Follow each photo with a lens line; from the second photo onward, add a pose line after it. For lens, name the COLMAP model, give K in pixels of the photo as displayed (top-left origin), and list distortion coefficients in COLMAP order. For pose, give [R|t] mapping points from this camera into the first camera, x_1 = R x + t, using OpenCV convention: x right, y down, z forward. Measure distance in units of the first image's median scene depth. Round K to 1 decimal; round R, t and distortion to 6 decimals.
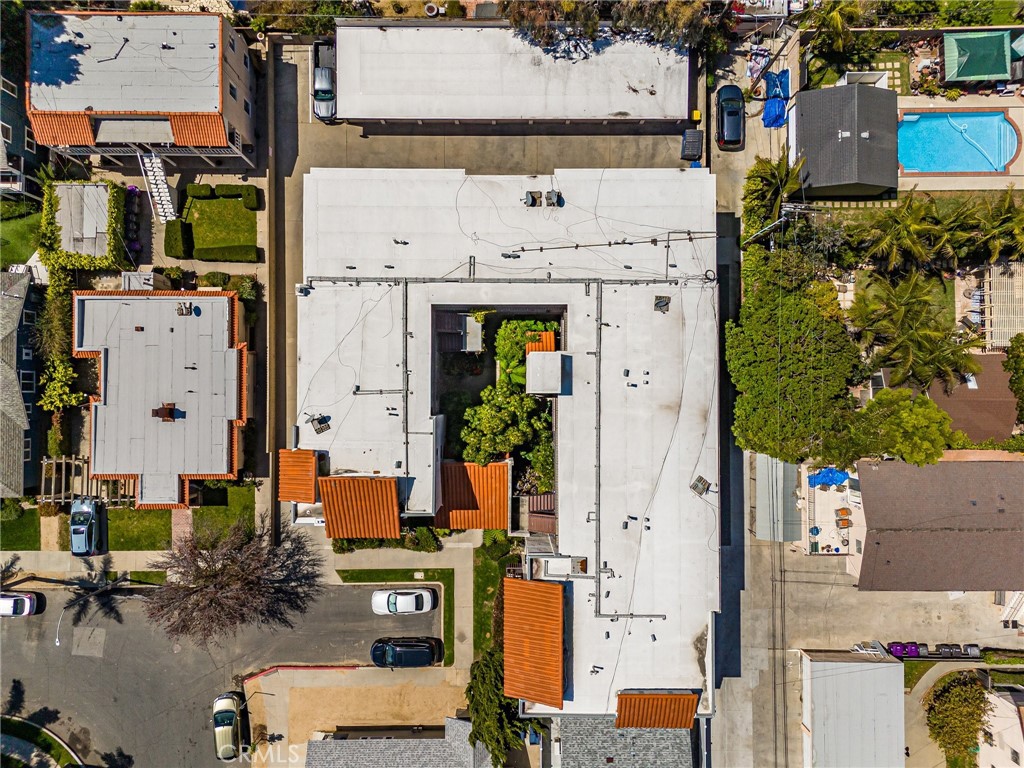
lens RADIAL K [[756.9, 0, 512.0], [0, 756.9, 384.0], [0, 0, 1]] dist [0.043479, -0.004935]
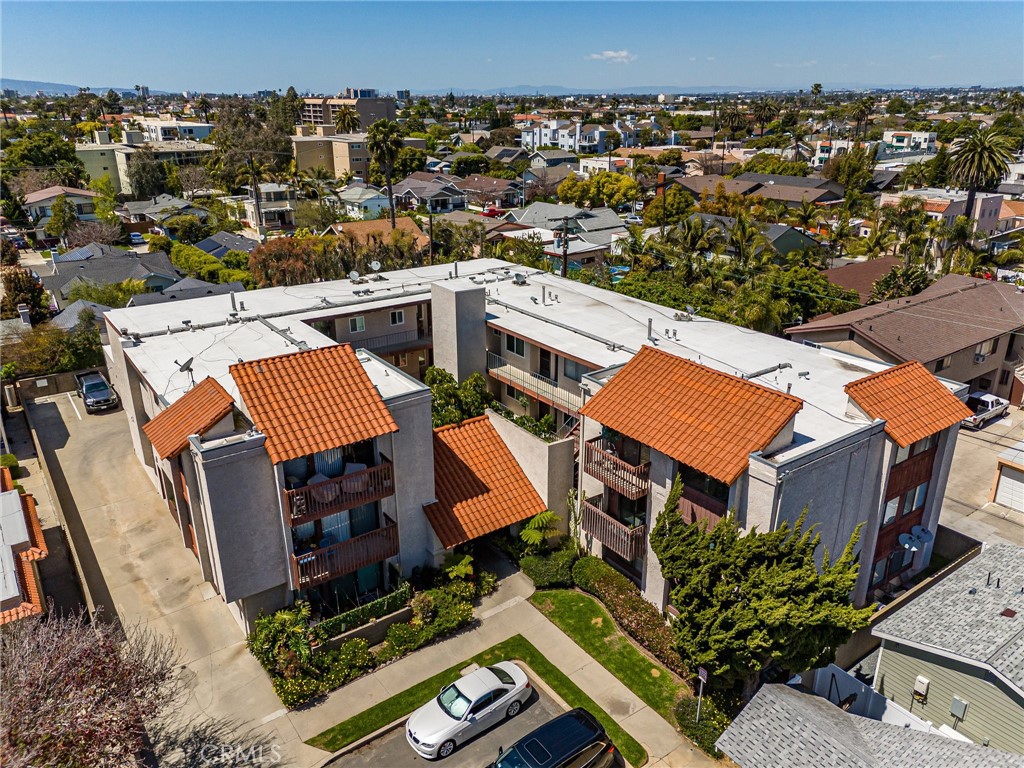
lens RADIAL K [[756.9, 0, 512.0], [0, 756.9, 384.0], [0, 0, 1]] dist [0.043479, -0.004935]
pose [[0.813976, -0.217073, 0.538815, -0.384367], [0.580879, 0.296688, -0.757994, 0.690876], [0.004680, 0.929976, 0.367590, 0.753347]]
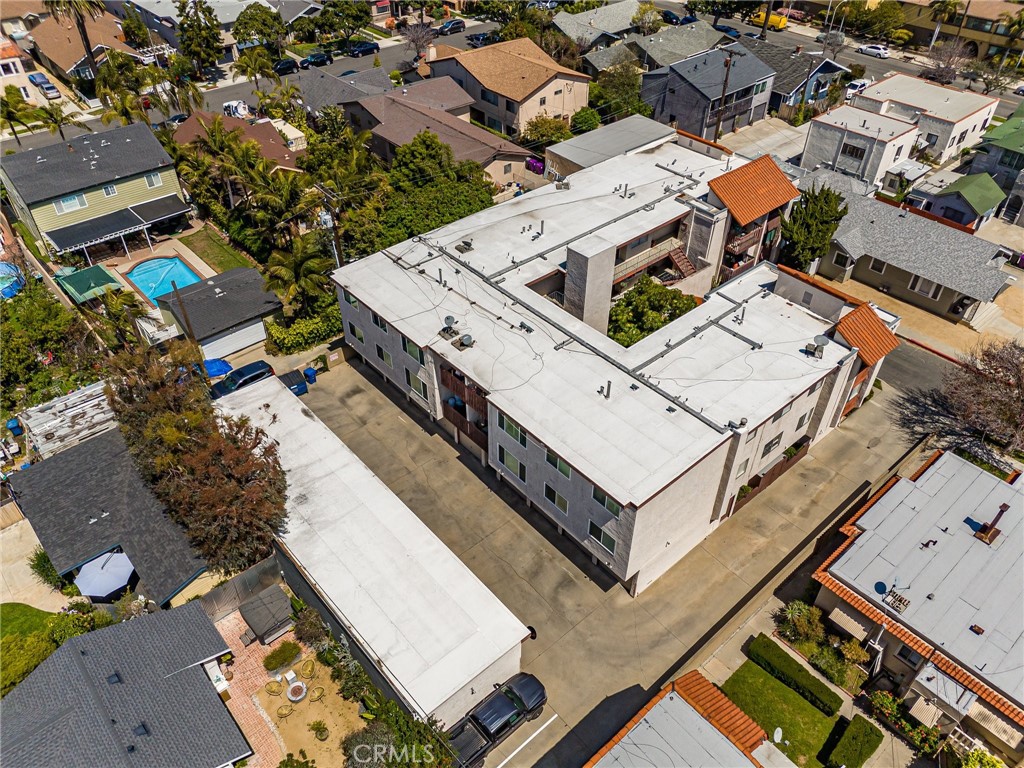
lens RADIAL K [[756.9, 0, 512.0], [0, 756.9, 384.0], [0, 0, 1]] dist [0.043479, -0.004935]
pose [[-0.658303, -0.496012, 0.566223, -0.541640], [0.752582, -0.417666, 0.509092, -0.676108], [-0.016024, 0.761266, 0.648241, 0.454871]]
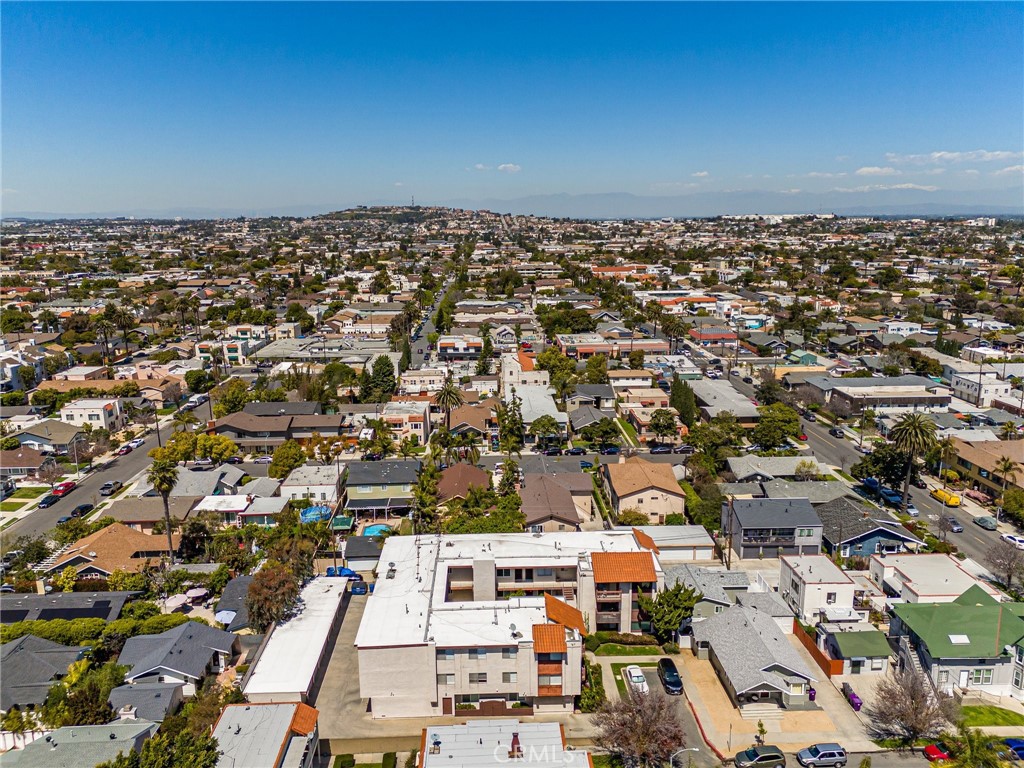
lens RADIAL K [[756.9, 0, 512.0], [0, 756.9, 384.0], [0, 0, 1]] dist [0.043479, -0.004935]
pose [[-0.040570, -0.226492, 0.973168, -1.689451], [0.999167, -0.004831, 0.040529, -0.018849], [-0.004478, 0.974001, 0.226499, 0.117751]]
